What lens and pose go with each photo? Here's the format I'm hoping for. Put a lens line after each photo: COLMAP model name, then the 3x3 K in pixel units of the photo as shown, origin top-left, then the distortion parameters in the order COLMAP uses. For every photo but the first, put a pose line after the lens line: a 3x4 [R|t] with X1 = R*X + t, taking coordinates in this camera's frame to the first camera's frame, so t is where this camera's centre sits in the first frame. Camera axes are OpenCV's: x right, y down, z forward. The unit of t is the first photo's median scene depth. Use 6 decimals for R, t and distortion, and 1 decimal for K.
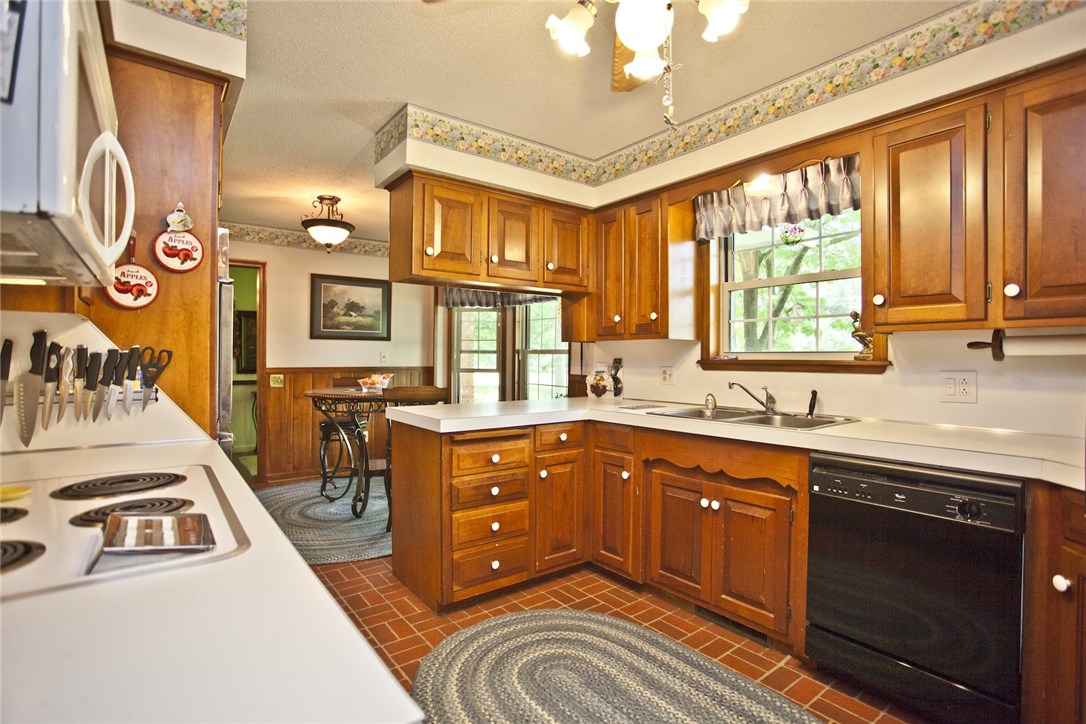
lens RADIAL K [[549.0, 0, 548.4], [0, 549.0, 357.7], [0, 0, 1]] dist [-0.027532, 0.010077]
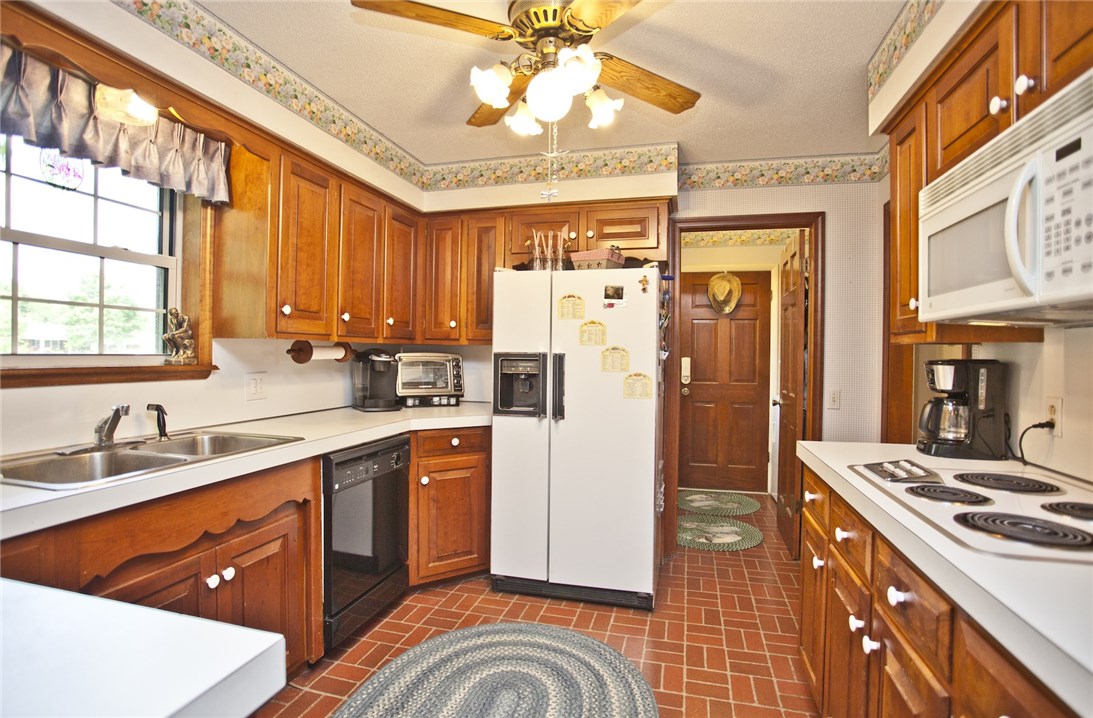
lens RADIAL K [[552.5, 0, 539.8], [0, 552.5, 357.3], [0, 0, 1]] dist [-0.027532, 0.010077]
pose [[-0.617771, -0.011109, 0.786279, -0.499156], [-0.010650, 0.999927, 0.005760, -0.020182], [-0.786286, -0.004815, -0.617844, 1.119037]]
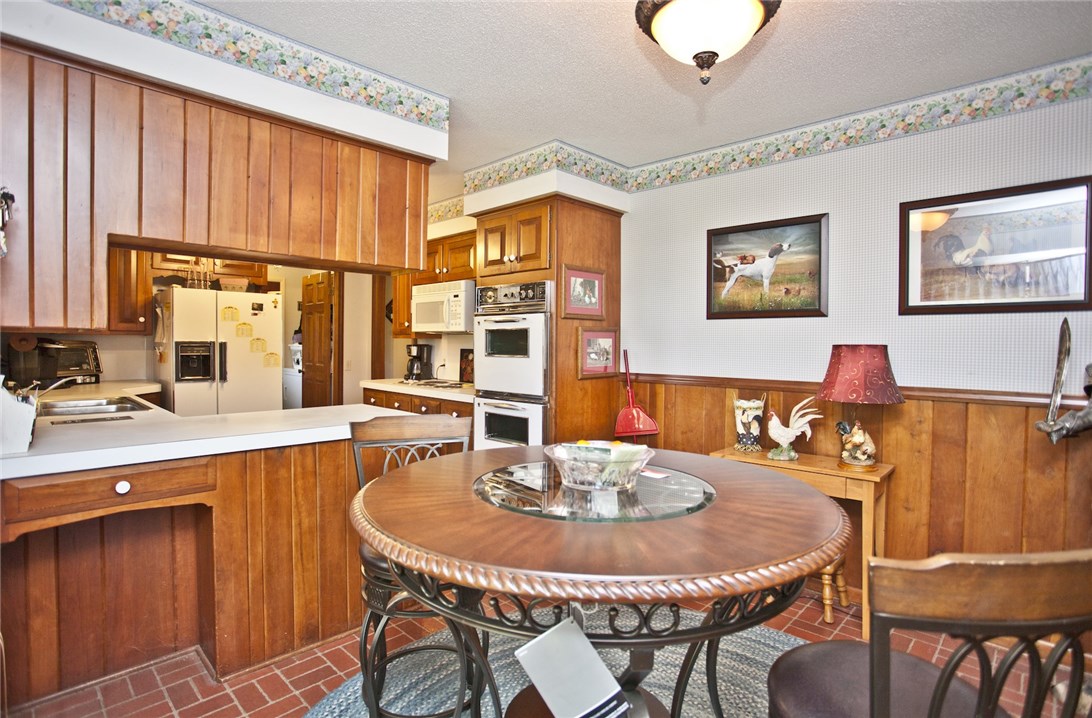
lens RADIAL K [[552.0, 0, 547.7], [0, 552.0, 351.2], [0, 0, 1]] dist [-0.027532, 0.010077]
pose [[-0.988069, -0.009522, -0.153718, -0.425991], [-0.012326, 0.999774, 0.017298, -0.037525], [0.153518, 0.018986, -0.987963, 2.465263]]
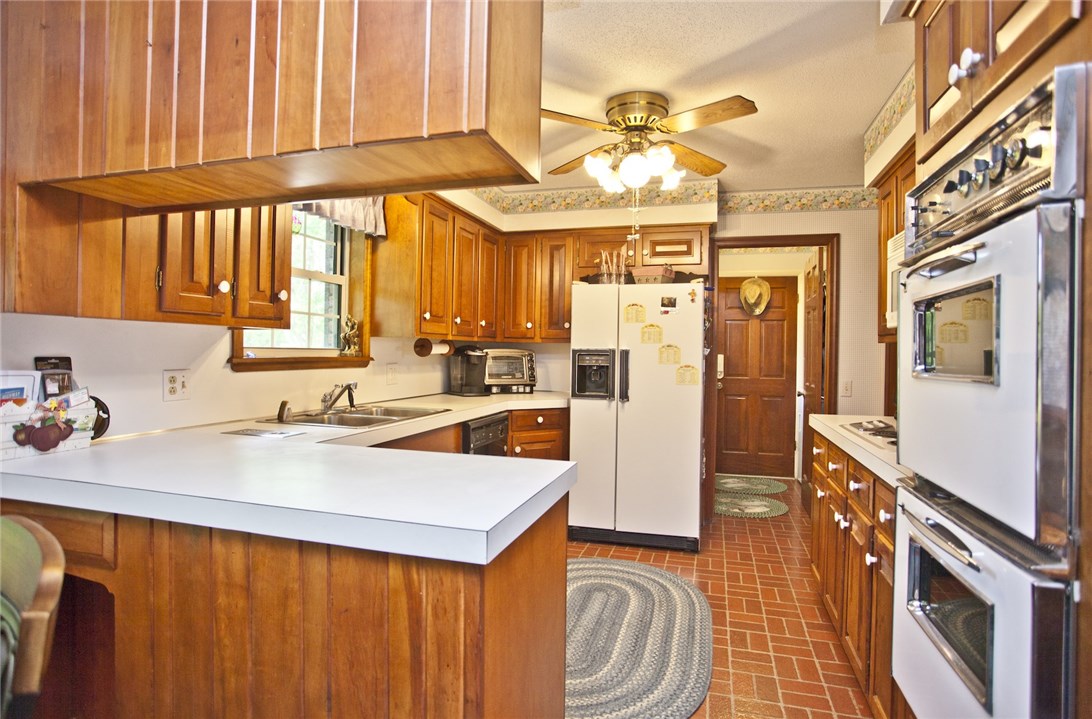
lens RADIAL K [[593.5, 0, 544.5], [0, 593.5, 352.8], [0, 0, 1]] dist [-0.032211, 0.015781]
pose [[-0.604057, -0.009687, 0.796882, -0.752707], [-0.014562, 0.999893, 0.001116, -0.012072], [-0.796808, -0.010930, -0.604133, 1.512244]]
